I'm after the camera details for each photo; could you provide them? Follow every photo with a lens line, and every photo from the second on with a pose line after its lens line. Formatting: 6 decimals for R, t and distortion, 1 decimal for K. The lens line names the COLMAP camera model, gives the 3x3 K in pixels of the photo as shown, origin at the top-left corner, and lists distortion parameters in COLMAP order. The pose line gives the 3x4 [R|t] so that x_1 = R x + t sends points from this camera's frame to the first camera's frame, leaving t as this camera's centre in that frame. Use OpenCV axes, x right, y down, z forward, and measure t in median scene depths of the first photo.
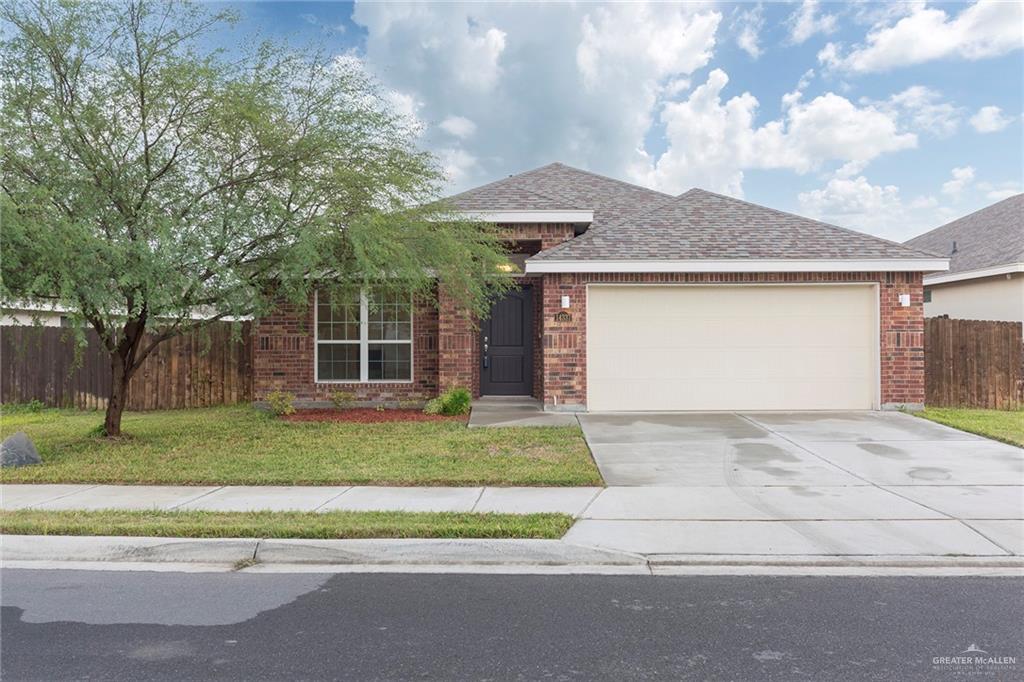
lens RADIAL K [[1019.7, 0, 509.2], [0, 1019.7, 339.2], [0, 0, 1]] dist [0.002003, 0.000000]
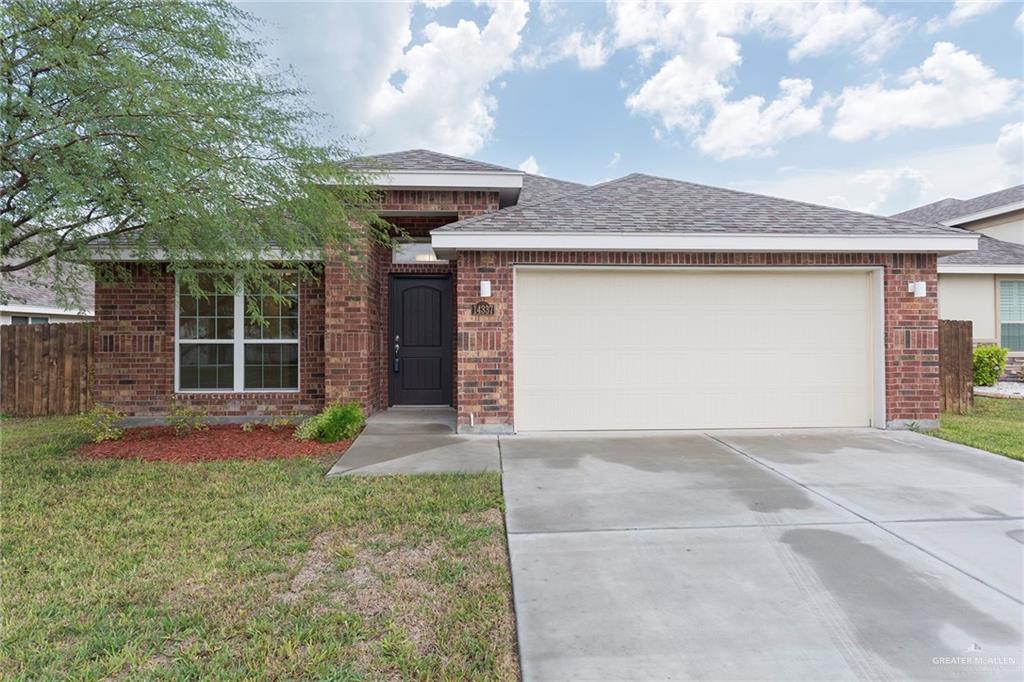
lens RADIAL K [[619.8, 0, 514.1], [0, 619.8, 340.9], [0, 0, 1]] dist [-0.000066, -0.000022]
pose [[0.998203, 0.000714, 0.059919, 0.047670], [-0.000901, 0.999995, 0.003090, 0.000514], [-0.059917, -0.003138, 0.998198, 0.529218]]
